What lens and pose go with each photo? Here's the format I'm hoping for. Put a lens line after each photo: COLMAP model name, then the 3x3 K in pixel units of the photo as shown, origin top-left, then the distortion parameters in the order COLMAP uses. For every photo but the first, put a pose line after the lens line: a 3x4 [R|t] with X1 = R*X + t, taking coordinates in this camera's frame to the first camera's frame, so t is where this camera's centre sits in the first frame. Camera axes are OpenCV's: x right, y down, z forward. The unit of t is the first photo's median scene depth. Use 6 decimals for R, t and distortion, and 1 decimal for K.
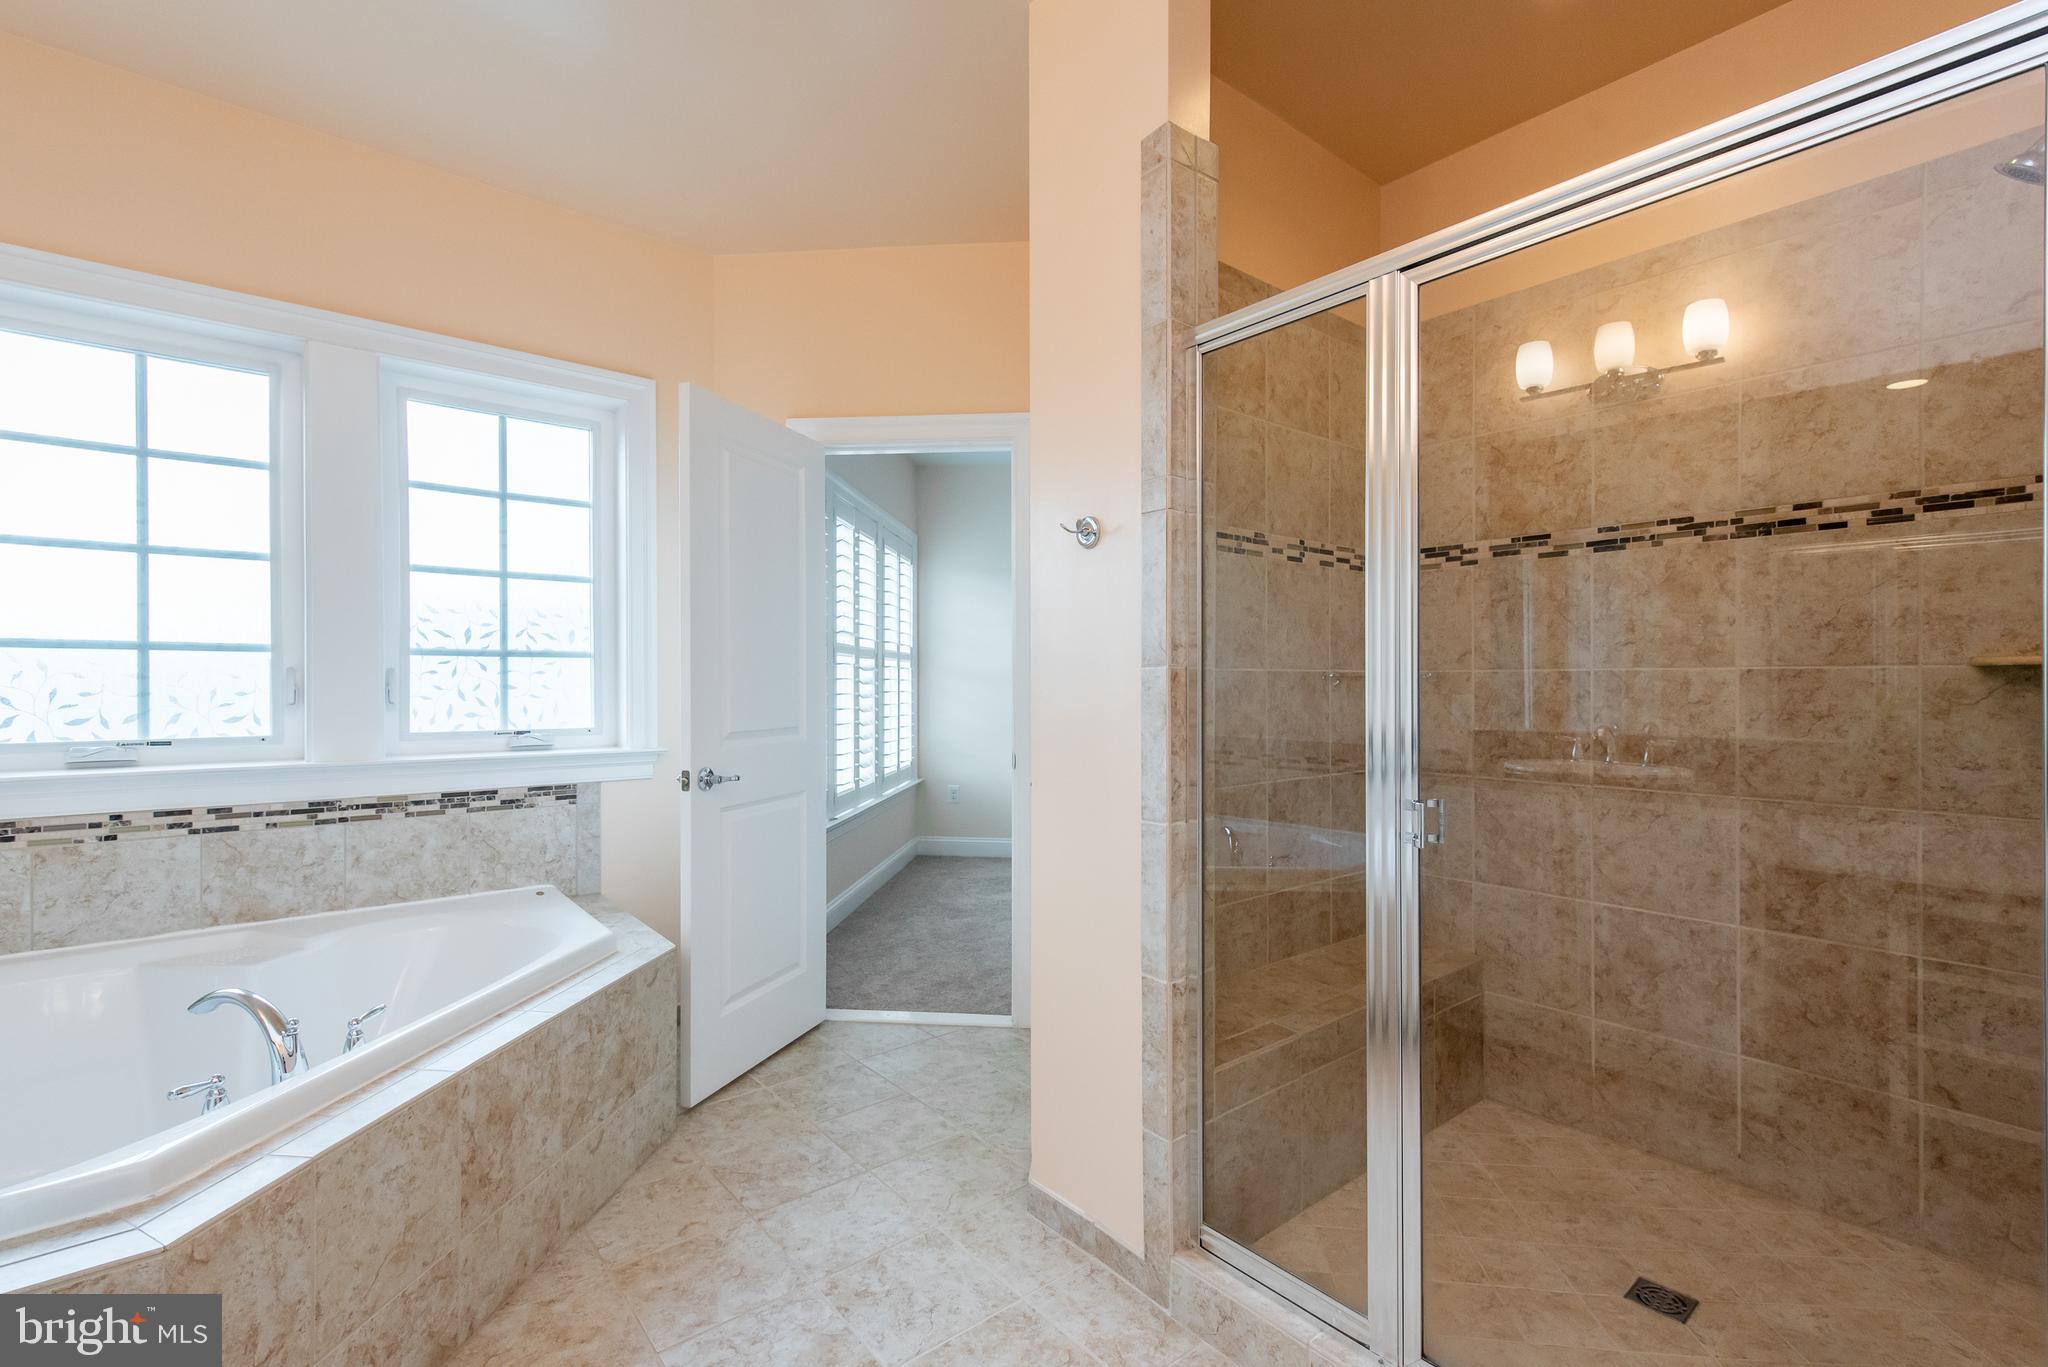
lens RADIAL K [[895.0, 0, 1024.0], [0, 895.0, 683.5], [0, 0, 1]] dist [0.001145, -0.000215]
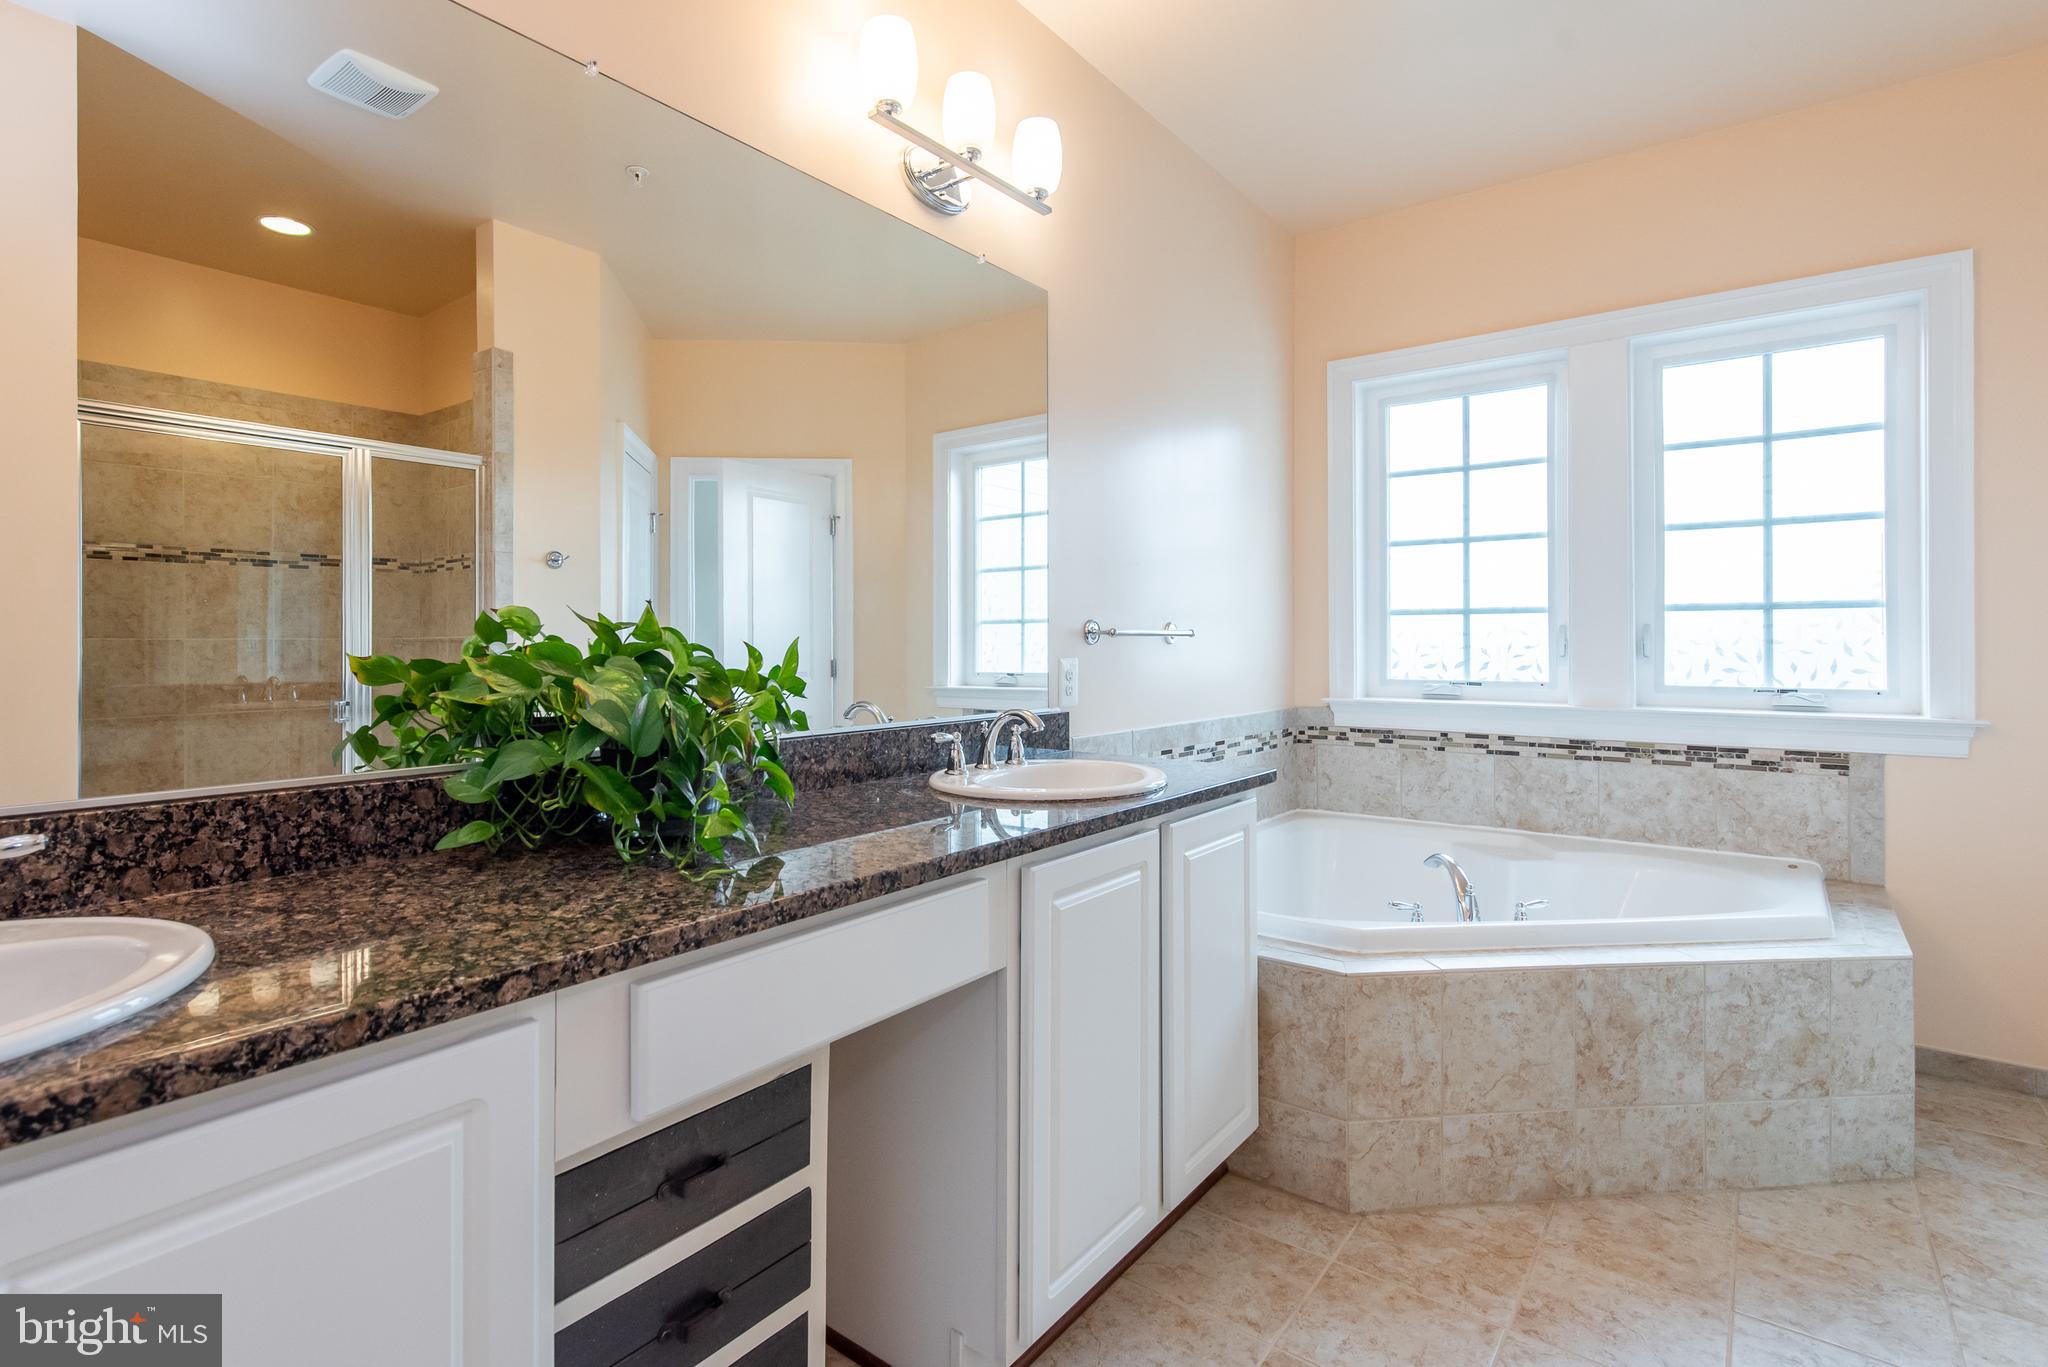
lens RADIAL K [[1009.5, 0, 1021.0], [0, 1009.5, 638.8], [0, 0, 1]] dist [-0.000763, -0.000707]
pose [[0.248499, -0.001980, -0.968630, 0.296985], [0.003379, 0.999994, -0.001177, -0.000825], [0.968626, -0.002981, 0.248504, -0.026878]]
